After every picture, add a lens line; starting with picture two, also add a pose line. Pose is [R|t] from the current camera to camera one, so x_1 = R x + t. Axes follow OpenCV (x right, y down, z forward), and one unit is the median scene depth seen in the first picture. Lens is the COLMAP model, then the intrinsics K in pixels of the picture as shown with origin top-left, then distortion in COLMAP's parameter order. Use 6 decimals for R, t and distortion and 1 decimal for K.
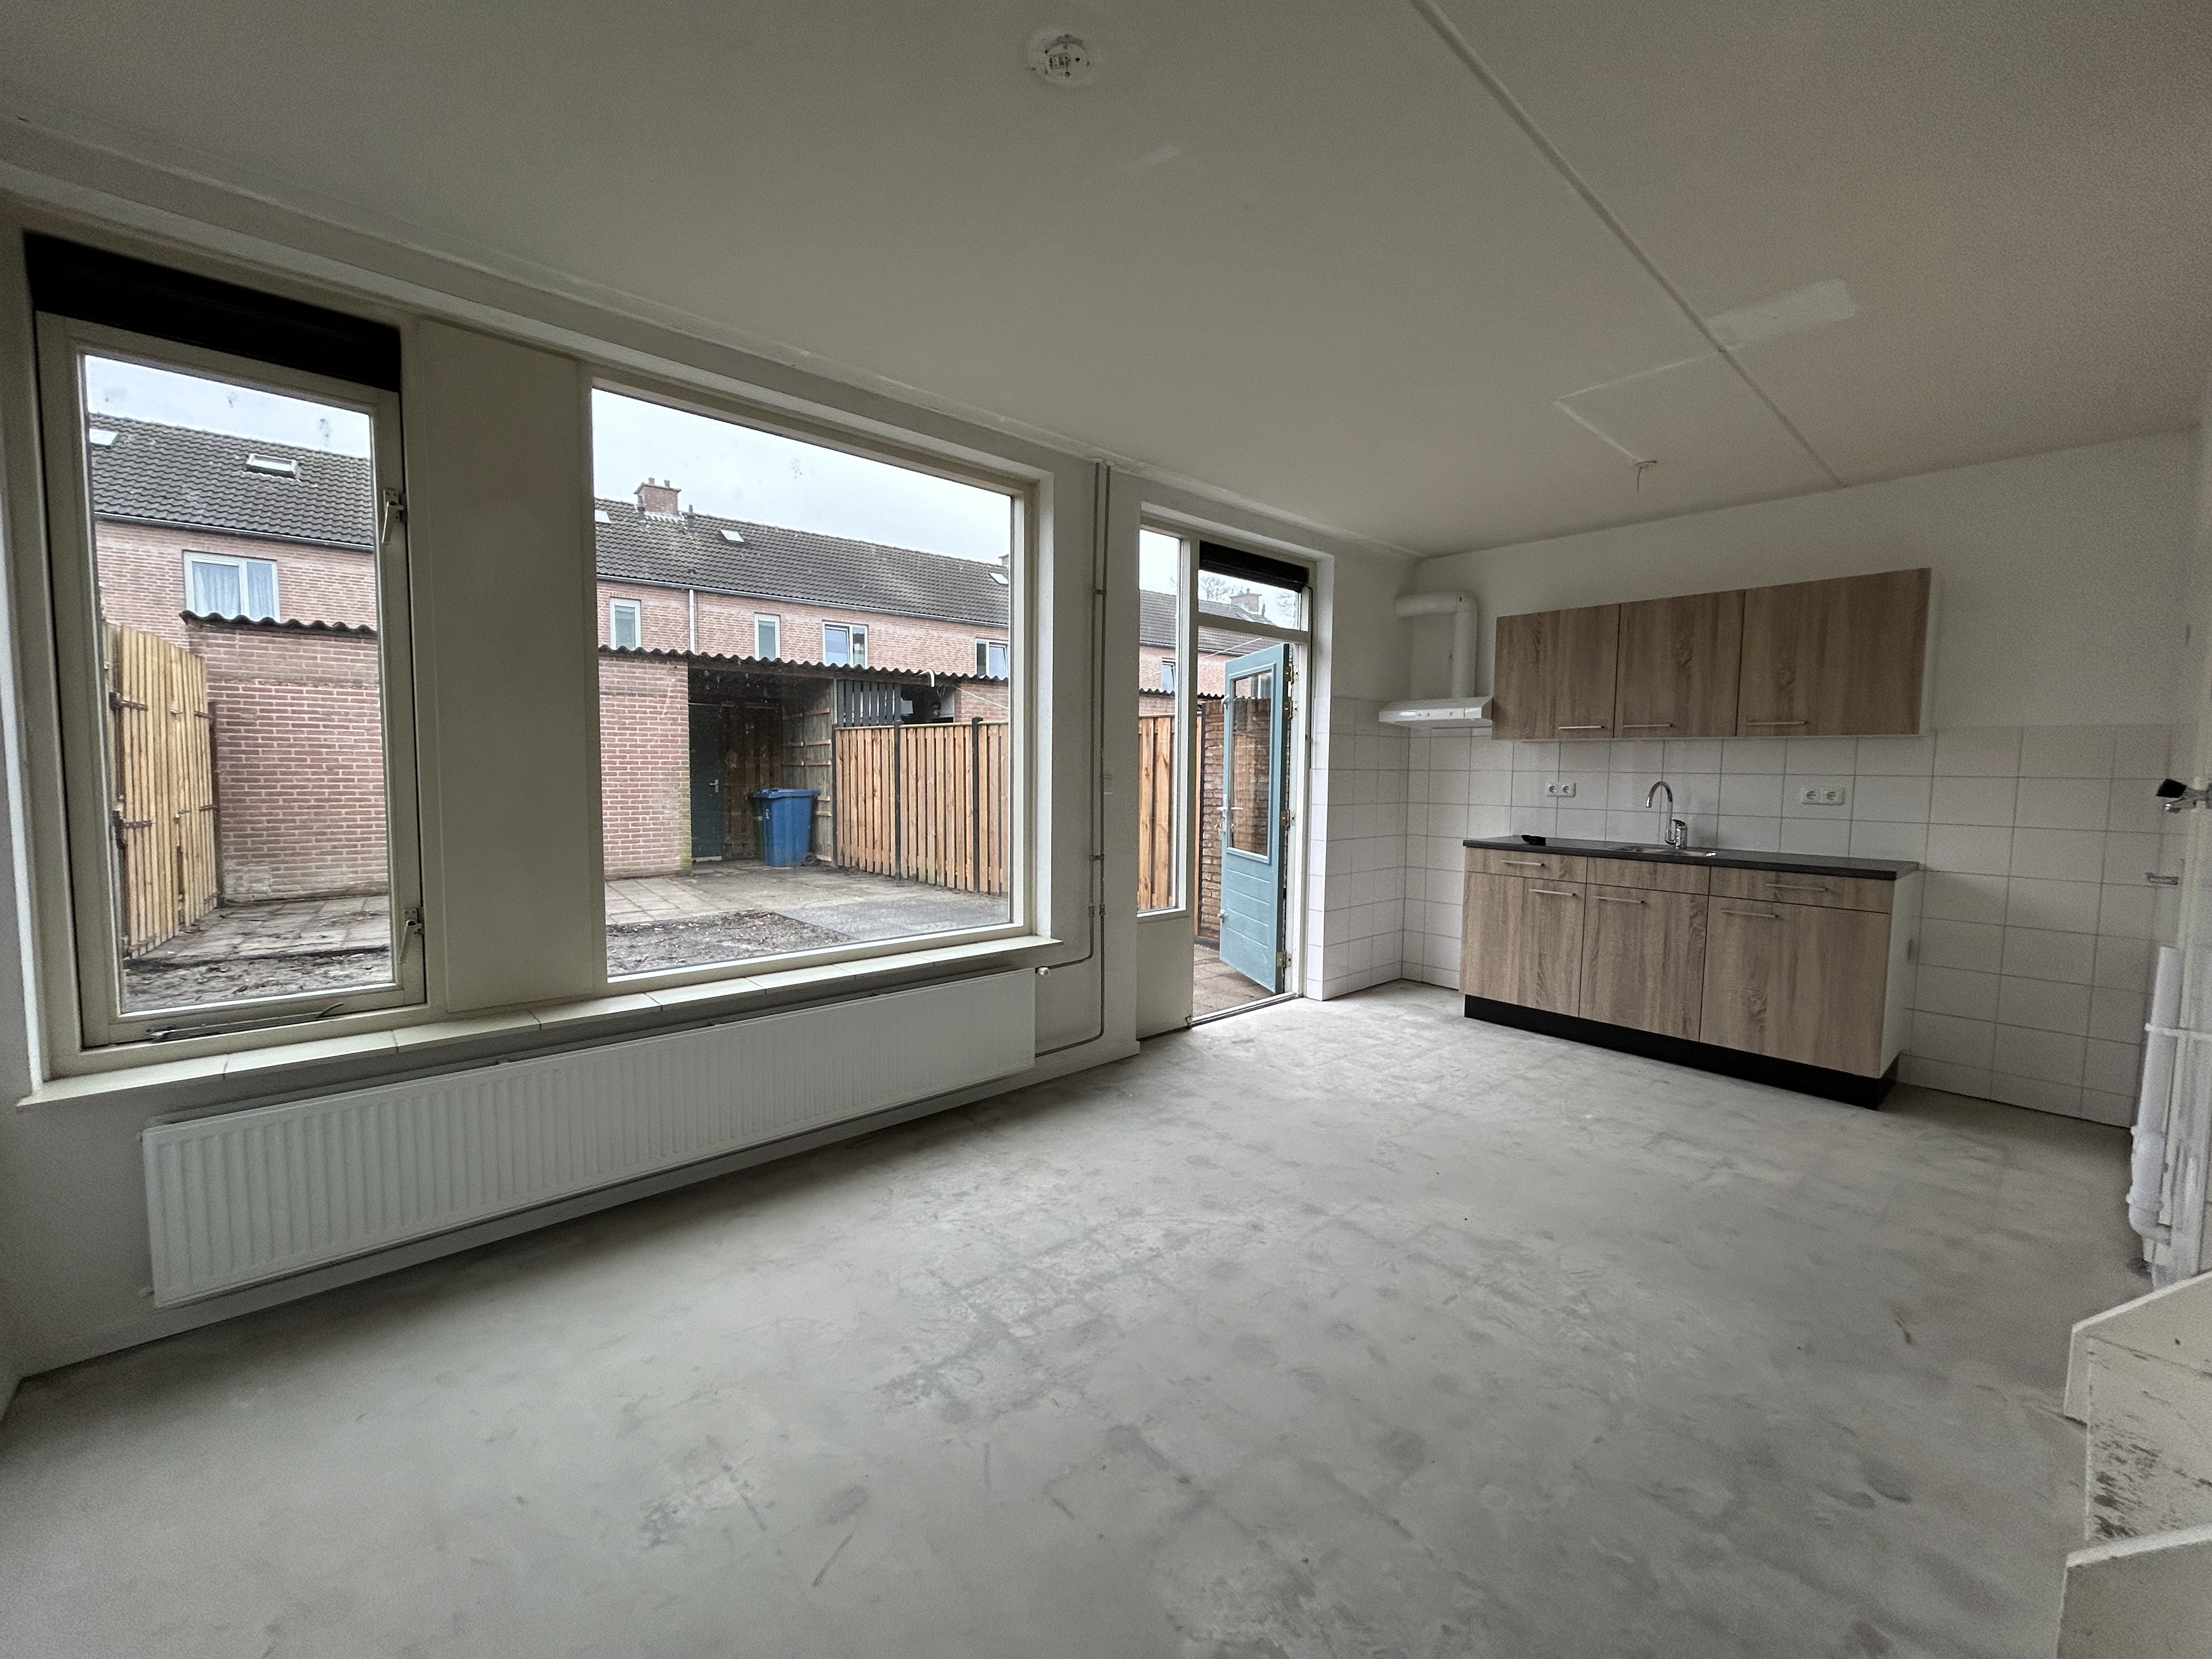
lens RADIAL K [[890.4, 0, 1098.0], [0, 890.4, 826.4], [0, 0, 1]] dist [-0.002543, 0.000763]
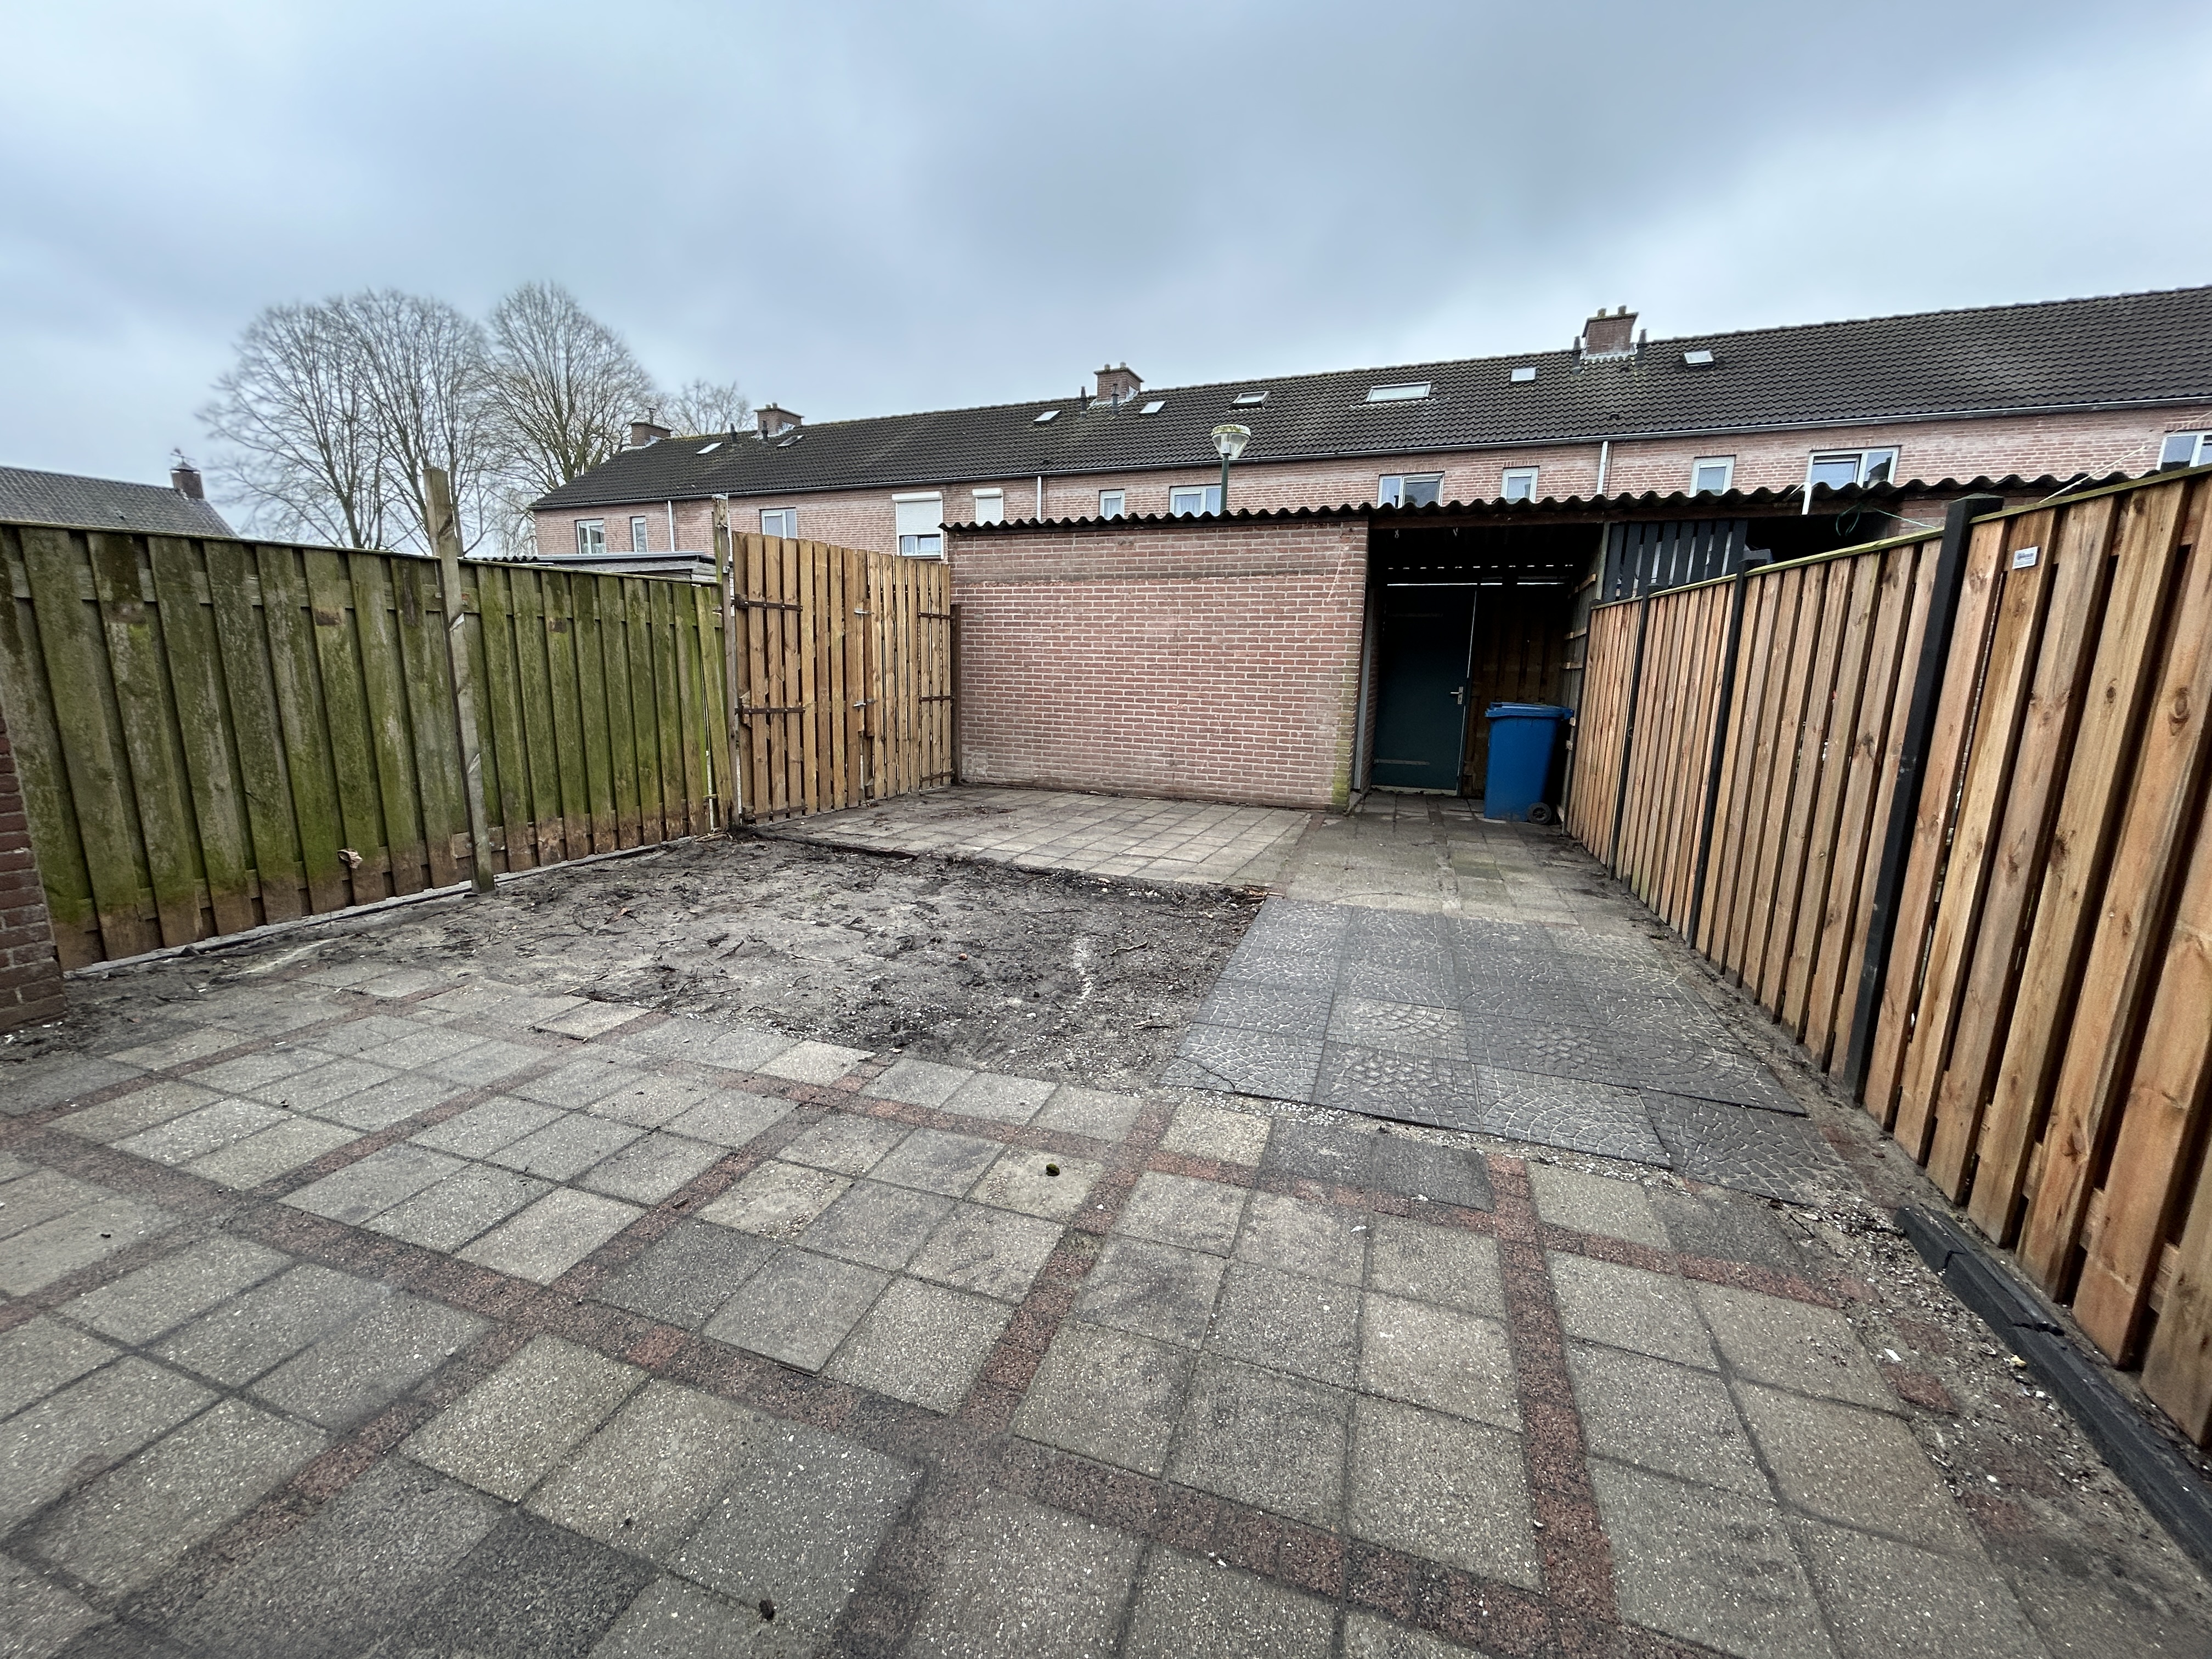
lens RADIAL K [[890.4, 0, 1104.0], [0, 890.4, 832.0], [0, 0, 1]] dist [-0.002543, 0.000763]
pose [[0.502867, 0.167032, -0.848071, 0.200989], [-0.071263, 0.985822, 0.151907, -0.072452], [0.861421, -0.015953, 0.507641, 1.060920]]
